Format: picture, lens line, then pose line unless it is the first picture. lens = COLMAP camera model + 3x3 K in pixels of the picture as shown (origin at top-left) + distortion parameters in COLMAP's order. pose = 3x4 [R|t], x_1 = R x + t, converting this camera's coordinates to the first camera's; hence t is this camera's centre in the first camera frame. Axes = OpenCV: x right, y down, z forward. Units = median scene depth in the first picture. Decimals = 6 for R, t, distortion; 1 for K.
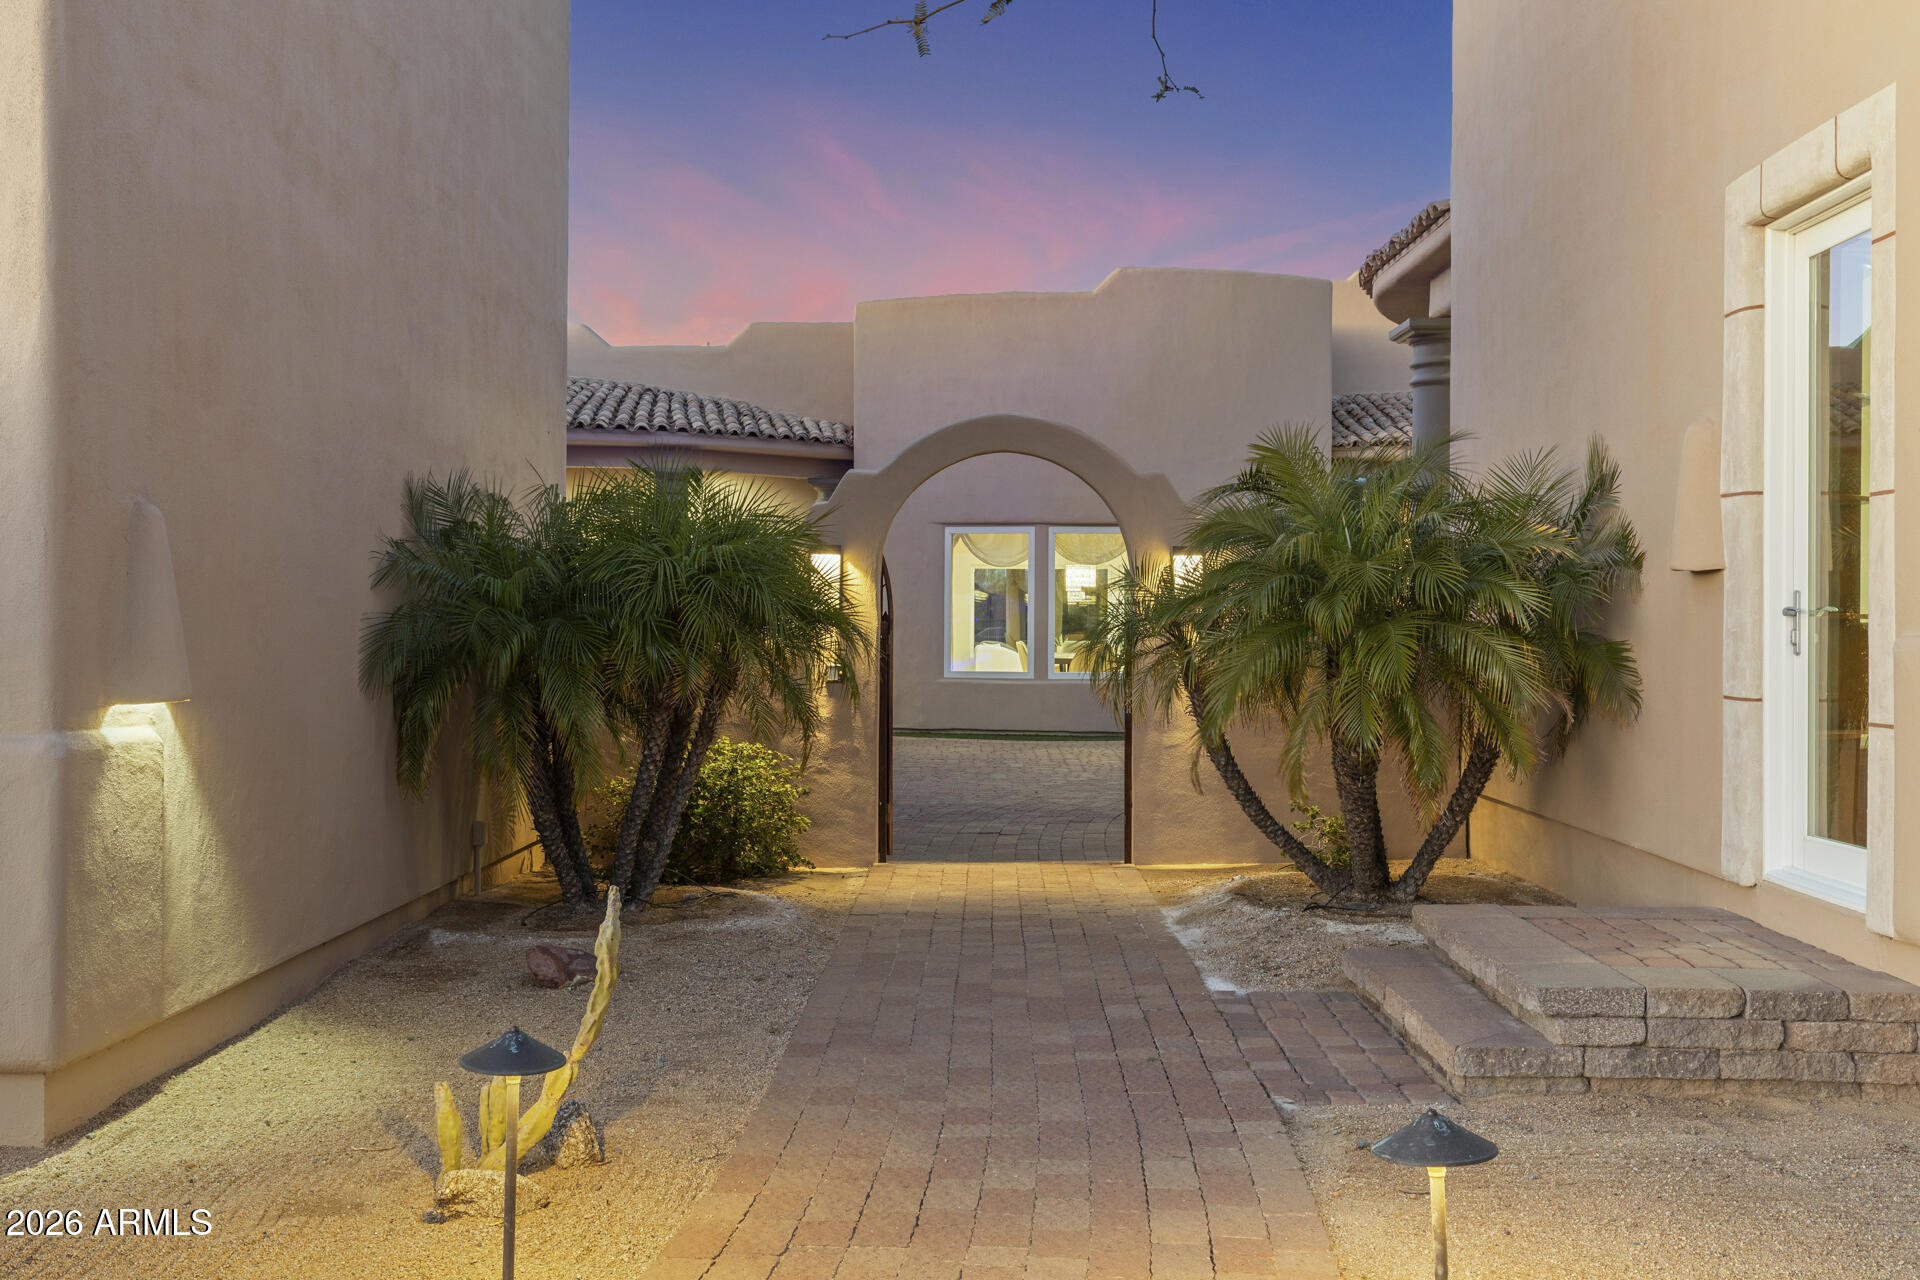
lens RADIAL K [[1876.4, 0, 960.0], [0, 1876.4, 640.0], [0, 0, 1]] dist [0.006696, 0.003501]
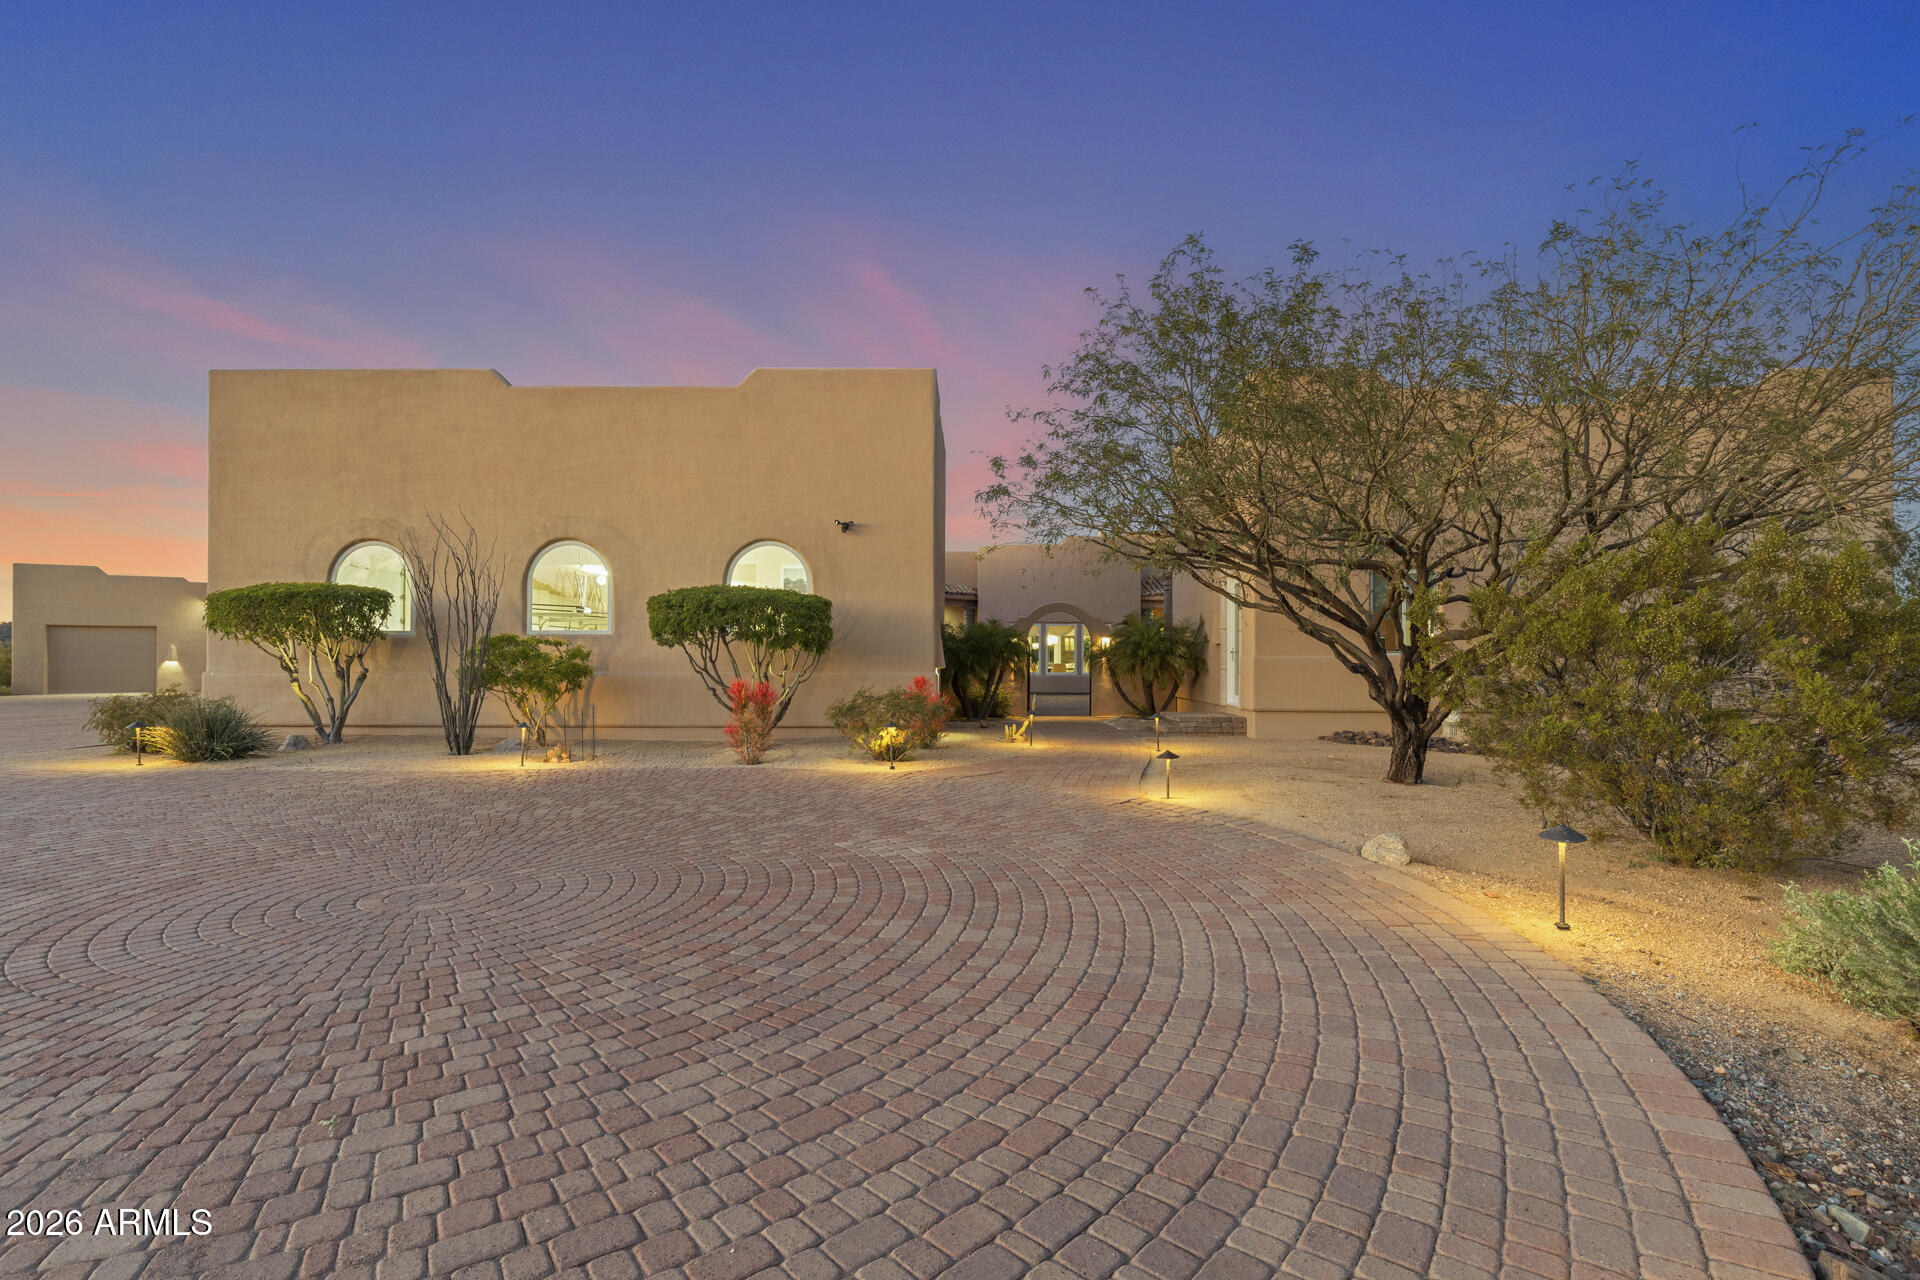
lens RADIAL K [[891.8, 0, 955.2], [0, 891.8, 612.5], [0, 0, 1]] dist [-0.000144, 0.000024]
pose [[0.999951, 0.002262, -0.009587, -0.235033], [-0.002822, 0.998267, -0.058787, 0.017048], [0.009437, 0.058811, 0.998225, -1.165120]]
